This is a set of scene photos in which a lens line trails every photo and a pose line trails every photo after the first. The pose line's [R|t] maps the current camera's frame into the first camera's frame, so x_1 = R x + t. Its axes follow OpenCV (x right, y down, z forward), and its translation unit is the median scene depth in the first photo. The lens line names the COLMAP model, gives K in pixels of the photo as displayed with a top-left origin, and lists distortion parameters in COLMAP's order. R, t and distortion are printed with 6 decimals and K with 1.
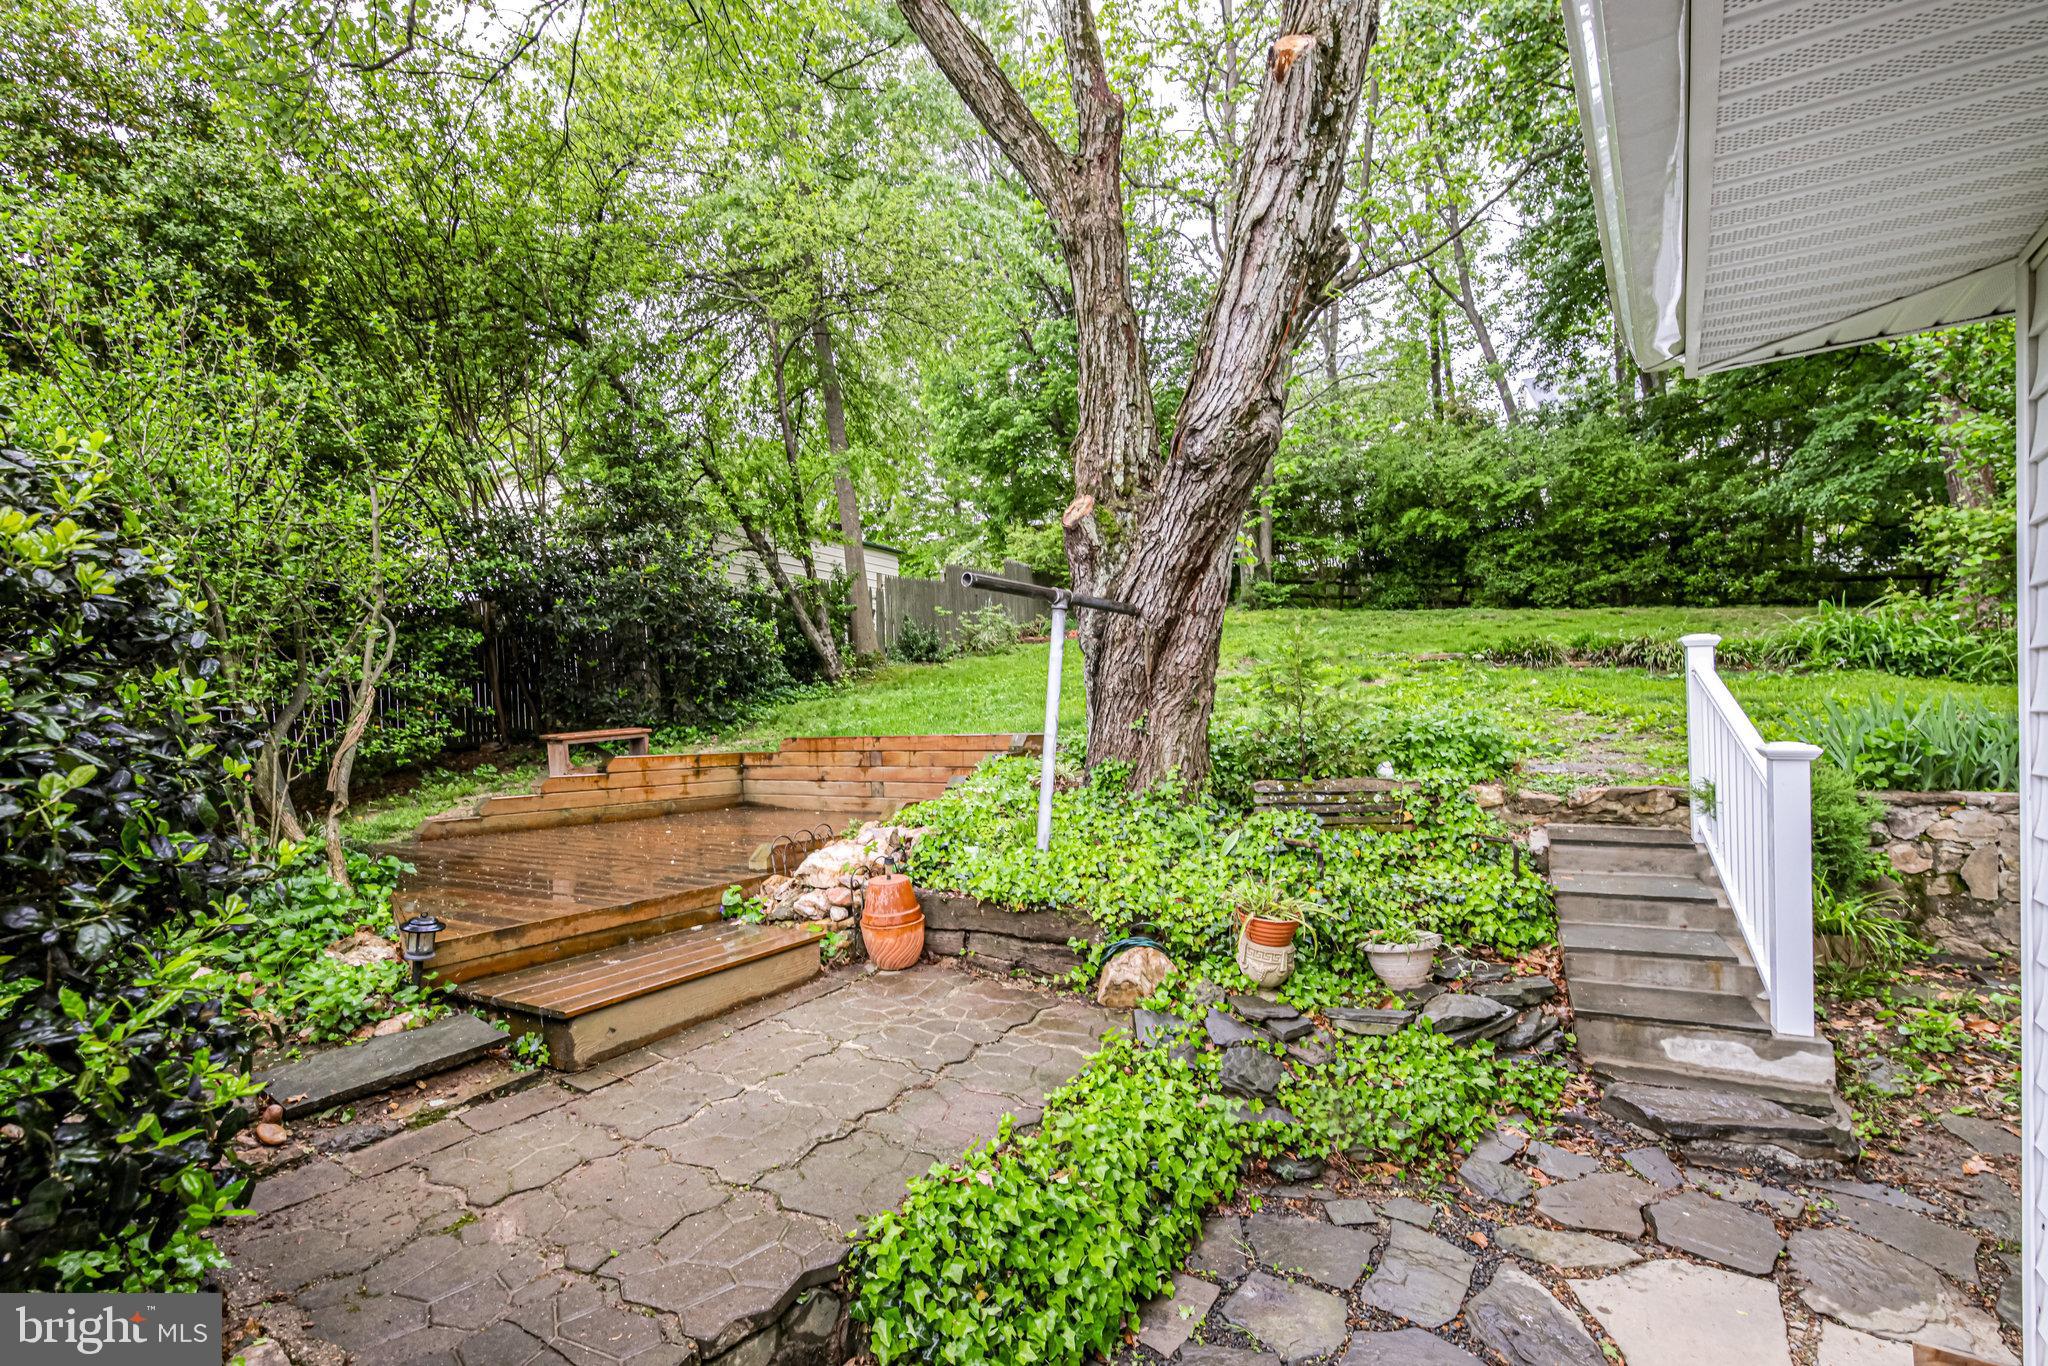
lens RADIAL K [[879.8, 0, 1018.8], [0, 879.8, 718.3], [0, 0, 1]] dist [0.014744, -0.000265]
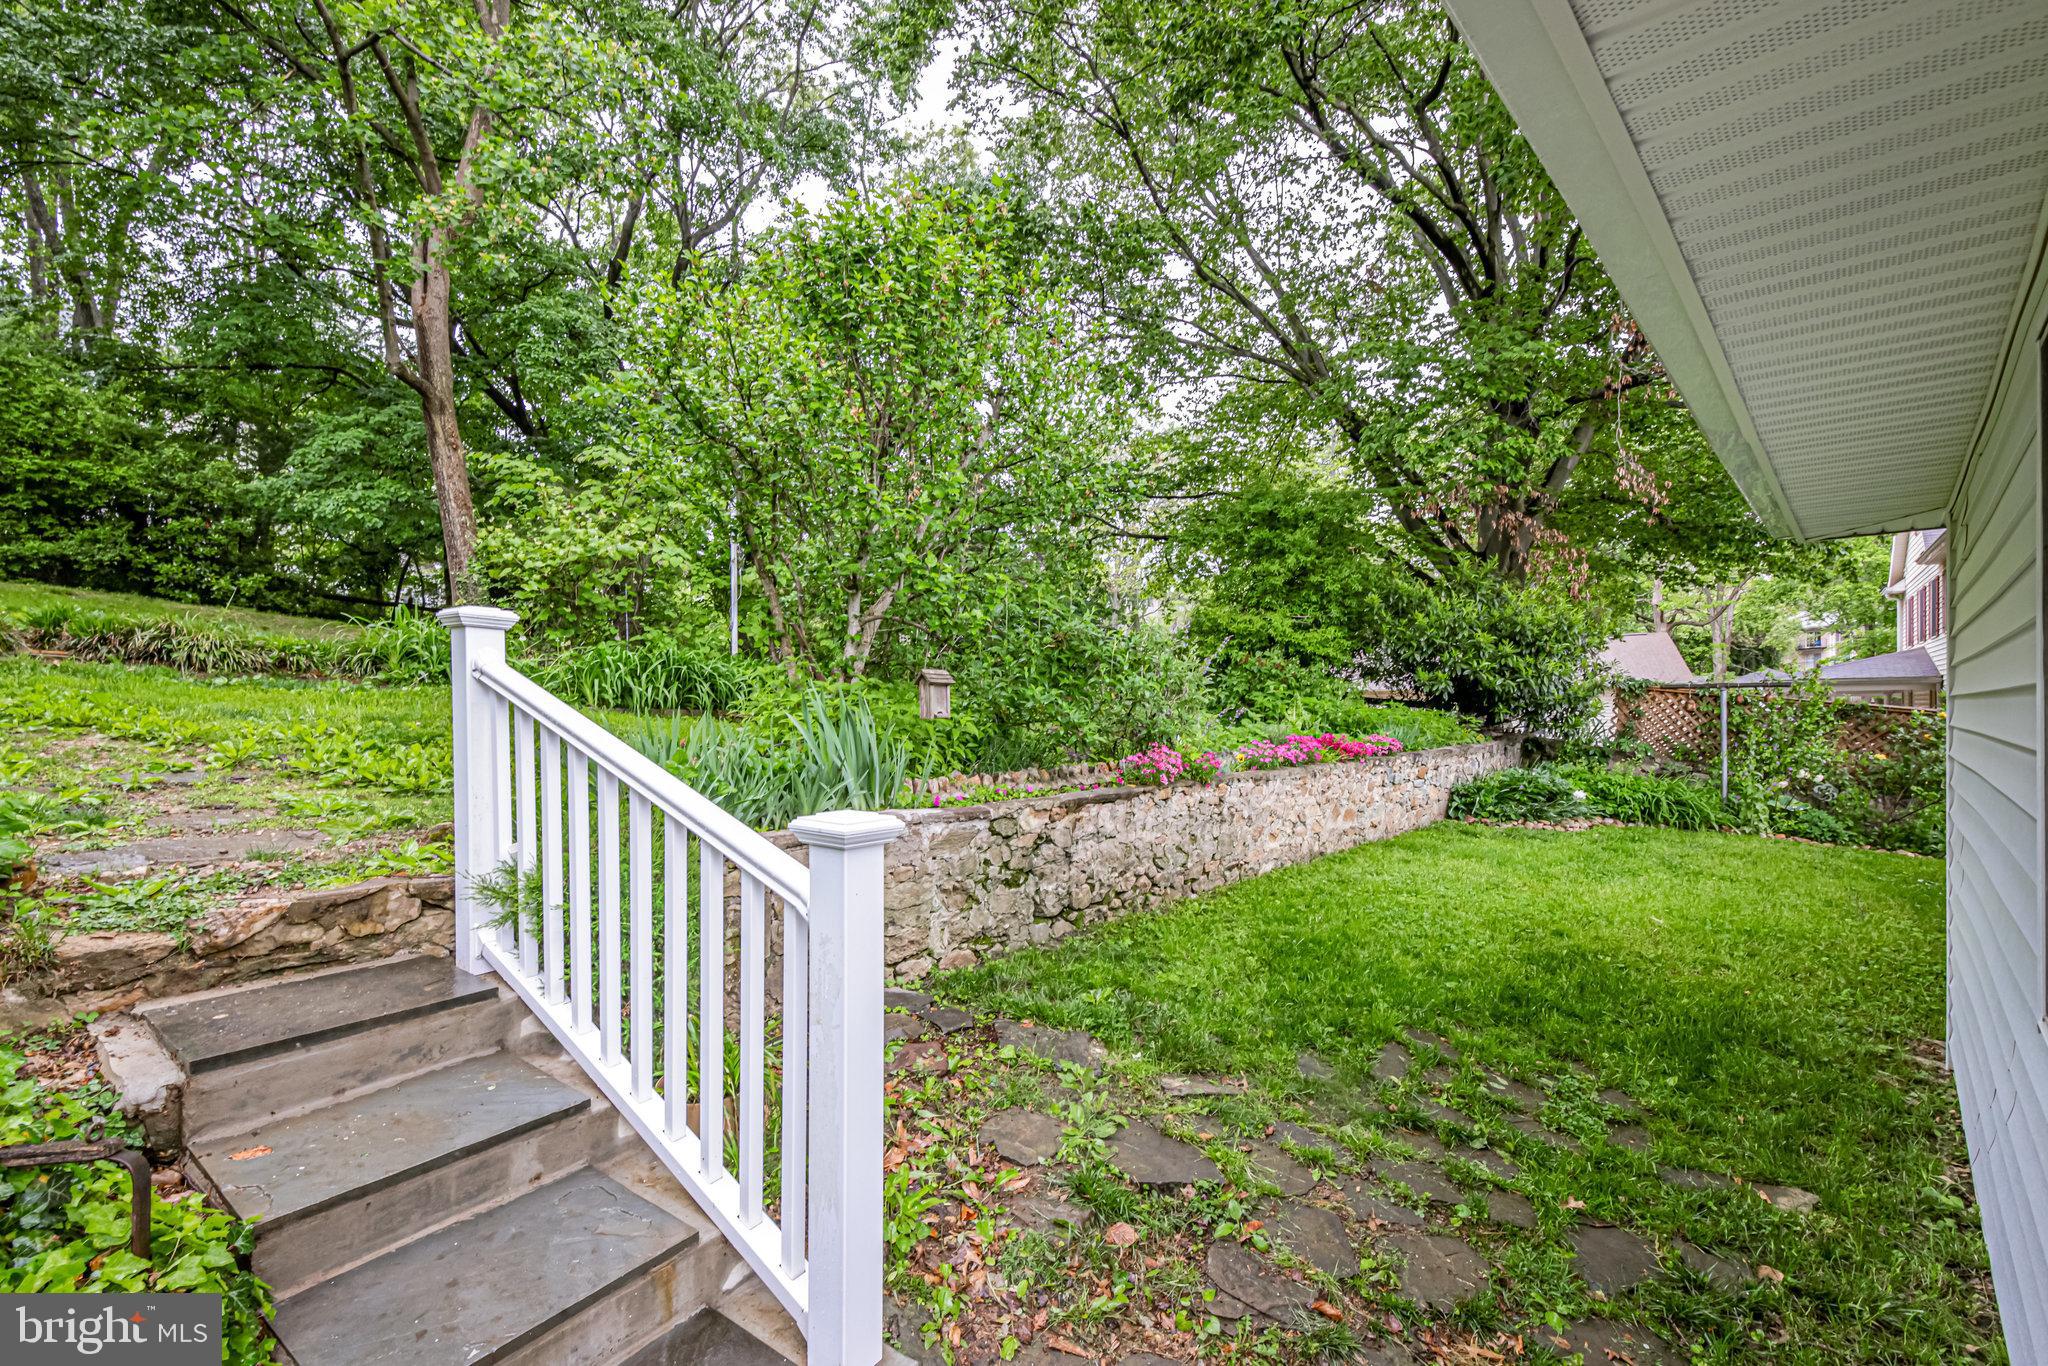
lens RADIAL K [[879.8, 0, 1018.8], [0, 879.8, 718.3], [0, 0, 1]] dist [0.014744, -0.000265]
pose [[0.137664, 0.012972, 0.990394, 0.146869], [0.001810, 0.999909, -0.013348, -0.008822], [-0.990477, 0.003630, 0.137628, 0.337437]]
